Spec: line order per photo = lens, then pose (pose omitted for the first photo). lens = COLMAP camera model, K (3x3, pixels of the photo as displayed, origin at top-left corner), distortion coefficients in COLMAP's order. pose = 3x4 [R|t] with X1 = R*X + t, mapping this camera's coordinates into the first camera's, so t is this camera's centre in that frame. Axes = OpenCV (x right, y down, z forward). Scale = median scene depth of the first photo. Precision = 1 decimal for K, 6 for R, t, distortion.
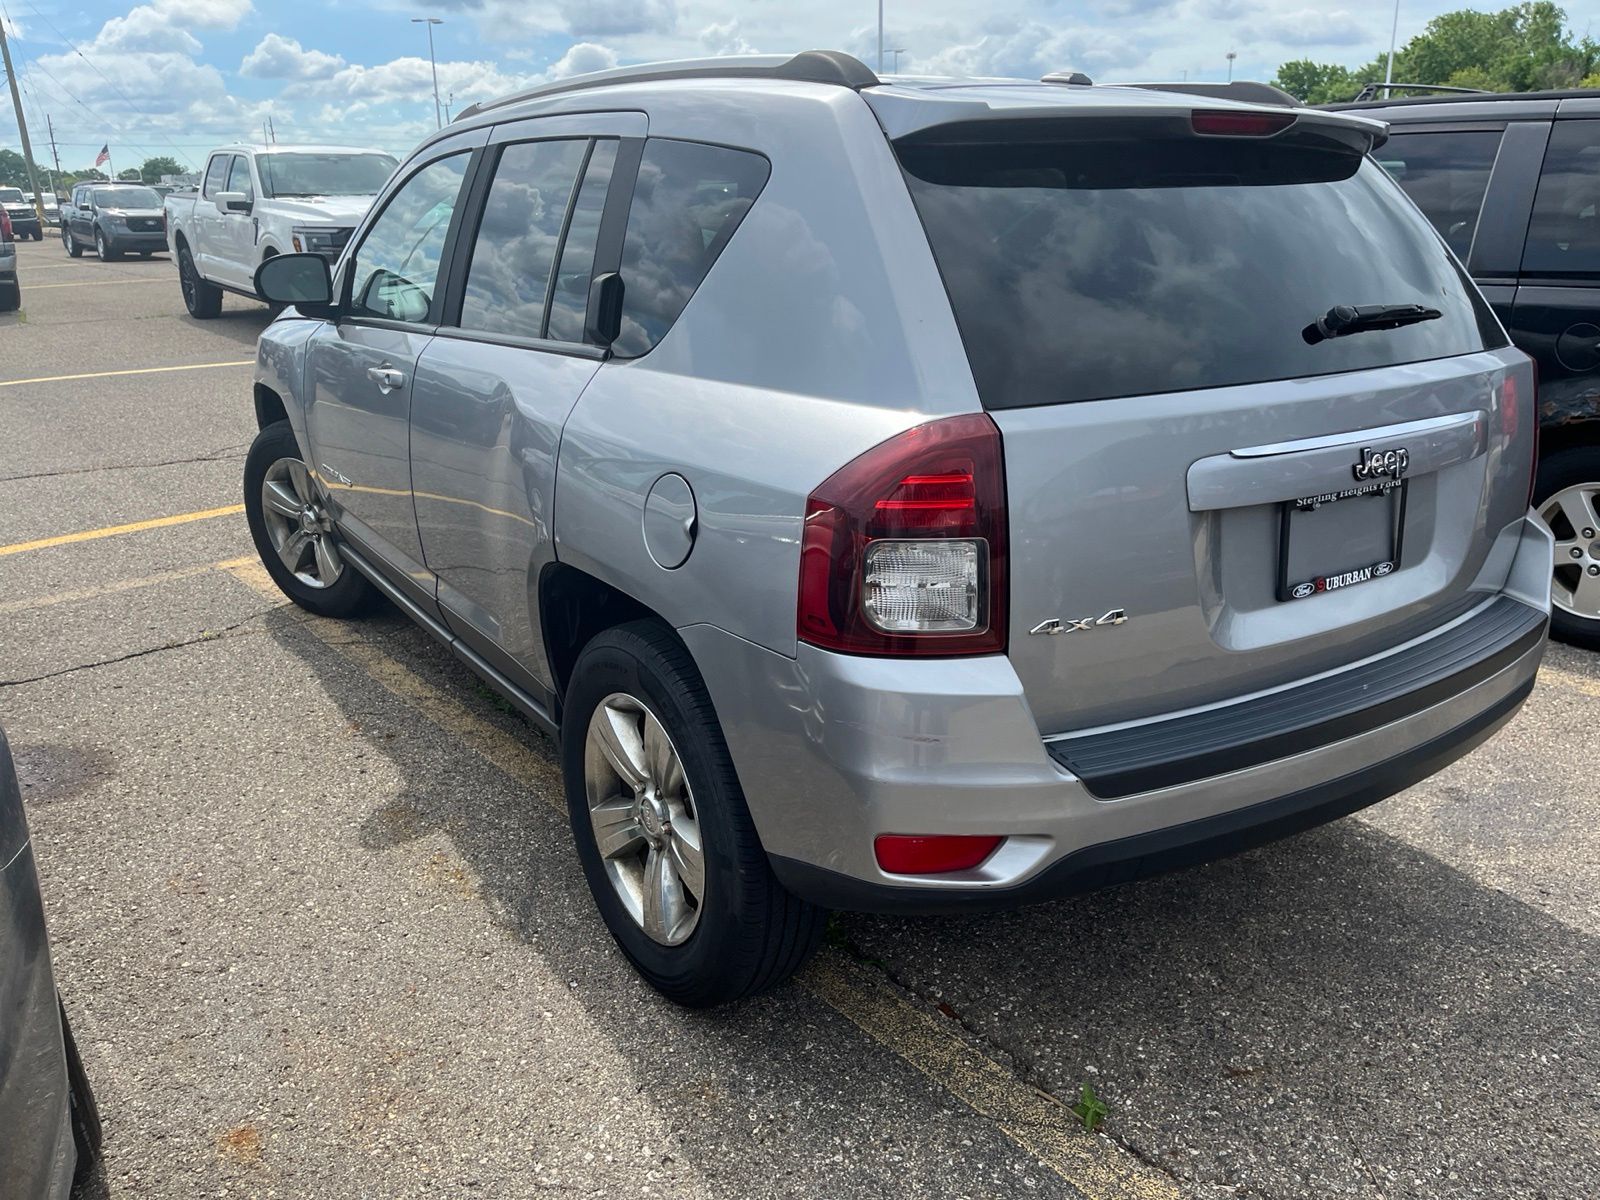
lens RADIAL K [[1196.8, 0, 796.5], [0, 1196.8, 618.2], [0, 0, 1]] dist [0.083041, -0.117674]
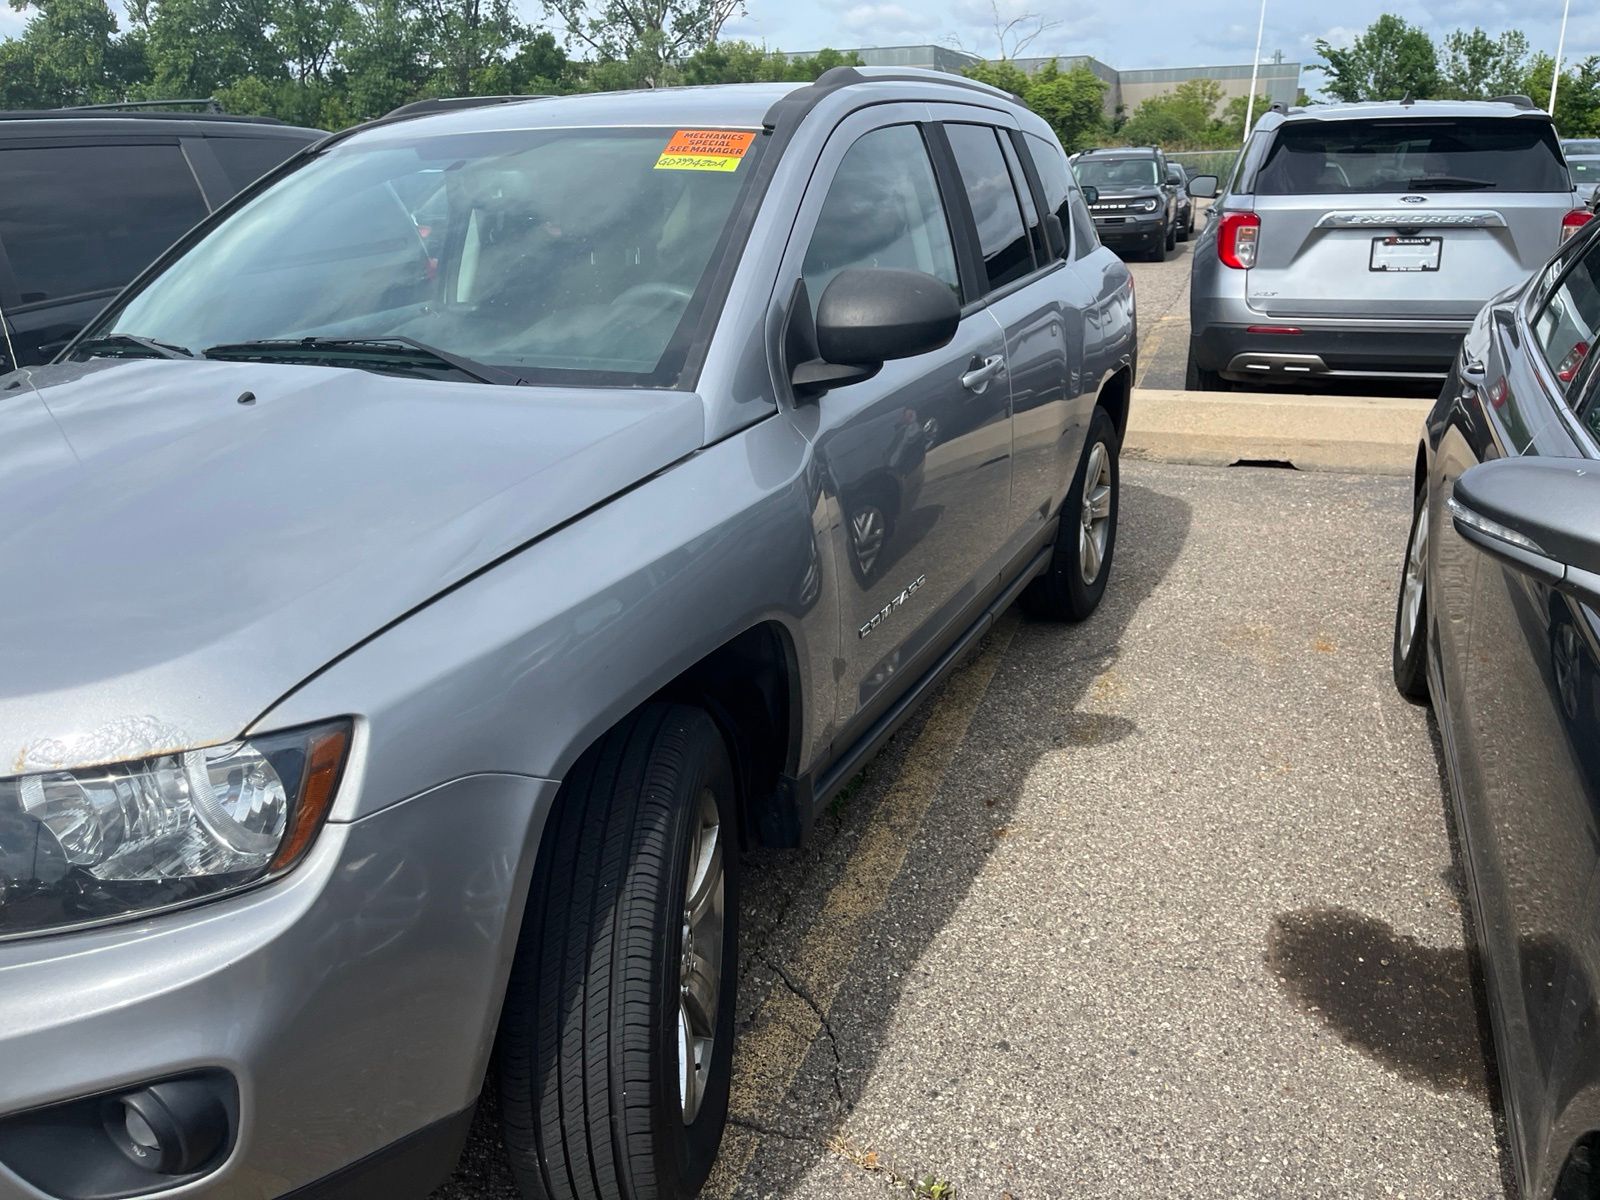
lens RADIAL K [[1241.3, 0, 812.9], [0, 1241.3, 562.5], [0, 0, 1]] dist [0.073157, -0.102940]
pose [[-0.515557, -0.252017, 0.818956, -1.222526], [0.303381, 0.840168, 0.449531, -0.613526], [-0.801350, 0.480214, -0.356697, 1.722459]]
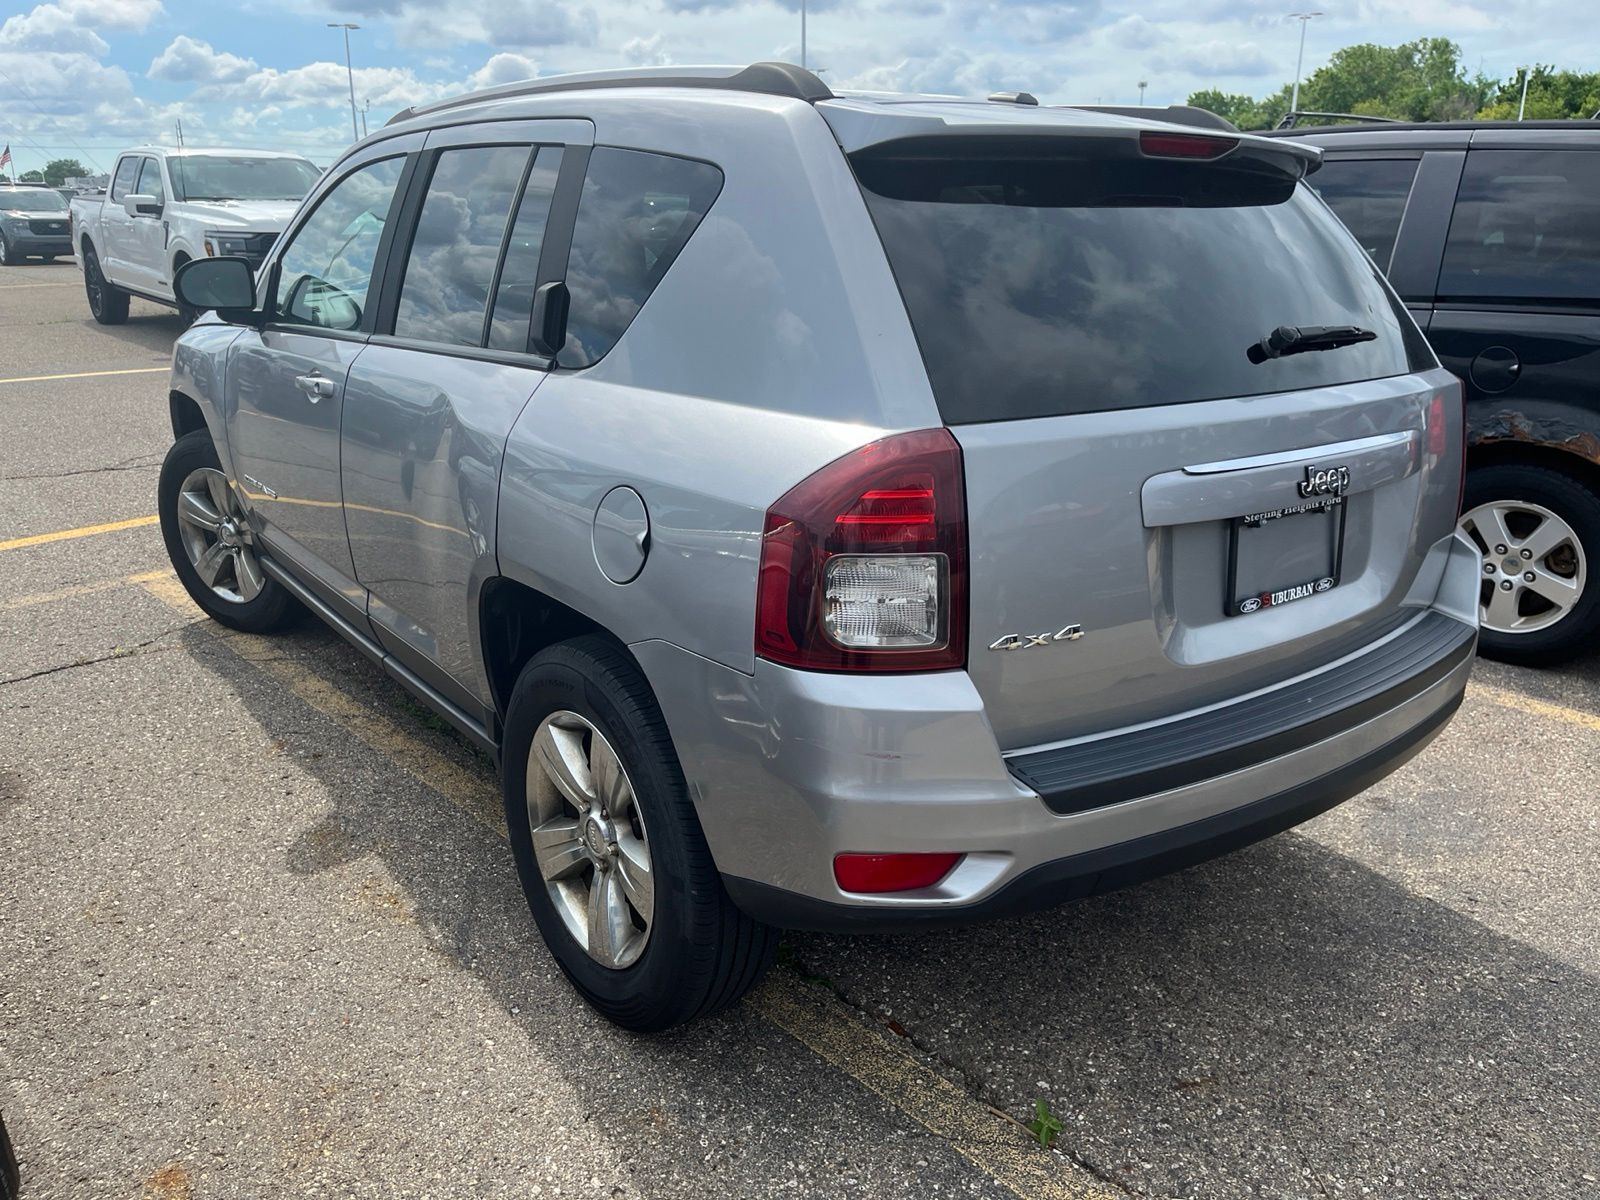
lens RADIAL K [[1196.8, 0, 796.5], [0, 1196.8, 618.2], [0, 0, 1]] dist [0.083041, -0.117674]
pose [[0.998003, -0.001117, 0.063161, -0.017747], [0.001858, 0.999930, -0.011678, -0.000944], [-0.063144, 0.011772, 0.997935, 0.009229]]
